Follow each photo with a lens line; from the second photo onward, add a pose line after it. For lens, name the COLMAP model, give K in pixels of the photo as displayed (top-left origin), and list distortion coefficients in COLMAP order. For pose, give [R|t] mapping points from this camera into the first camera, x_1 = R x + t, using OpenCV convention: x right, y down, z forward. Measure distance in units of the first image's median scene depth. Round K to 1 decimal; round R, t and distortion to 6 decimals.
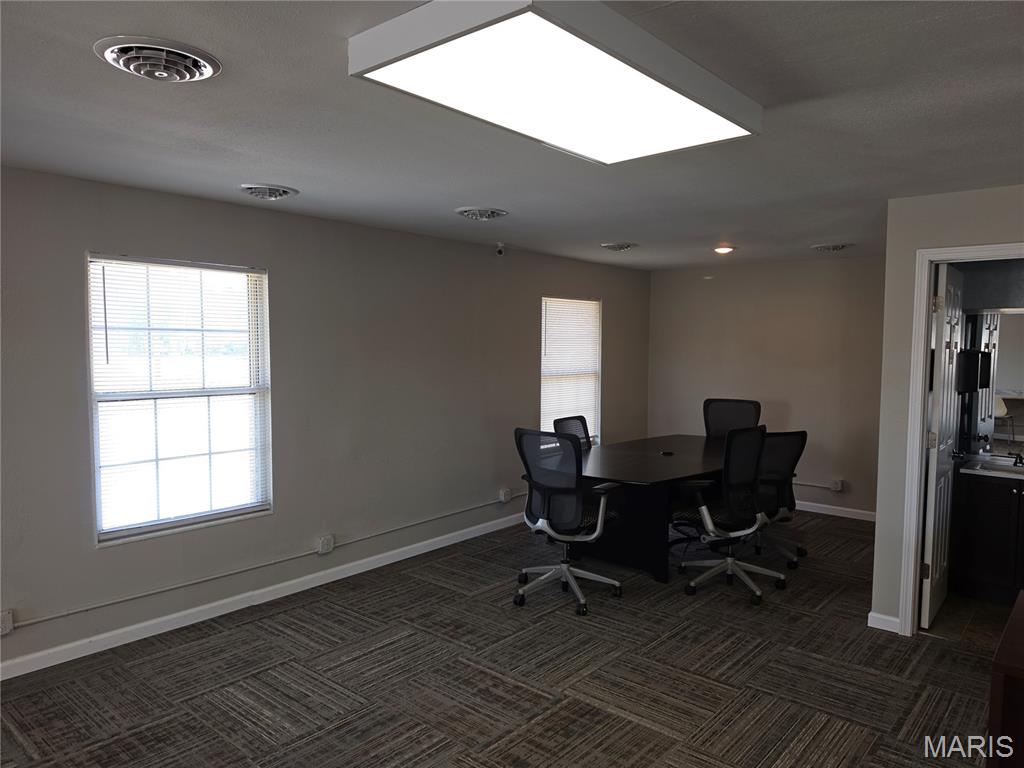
lens RADIAL K [[728.3, 0, 513.4], [0, 728.3, 386.8], [0, 0, 1]] dist [0.014053, -0.000962]
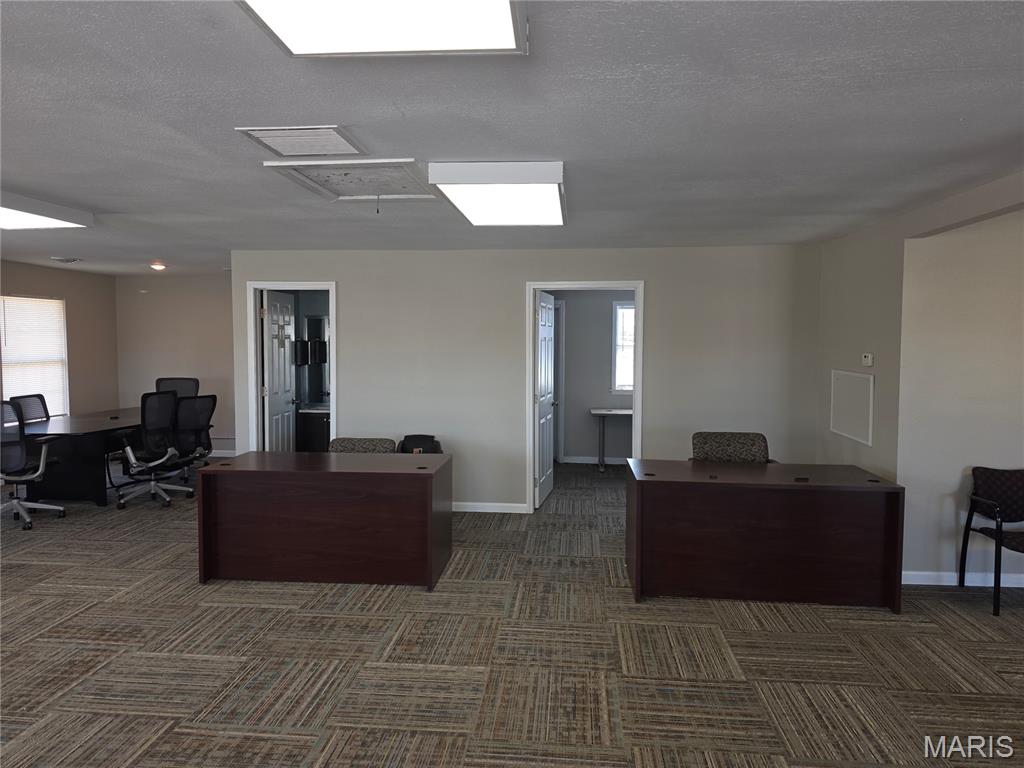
lens RADIAL K [[728.3, 0, 507.2], [0, 728.3, 380.1], [0, 0, 1]] dist [0.014053, -0.000962]
pose [[0.827016, -0.038712, 0.560843, 0.071843], [0.036562, 0.999218, 0.015057, 0.034750], [-0.560988, 0.008053, 0.827785, -0.644760]]
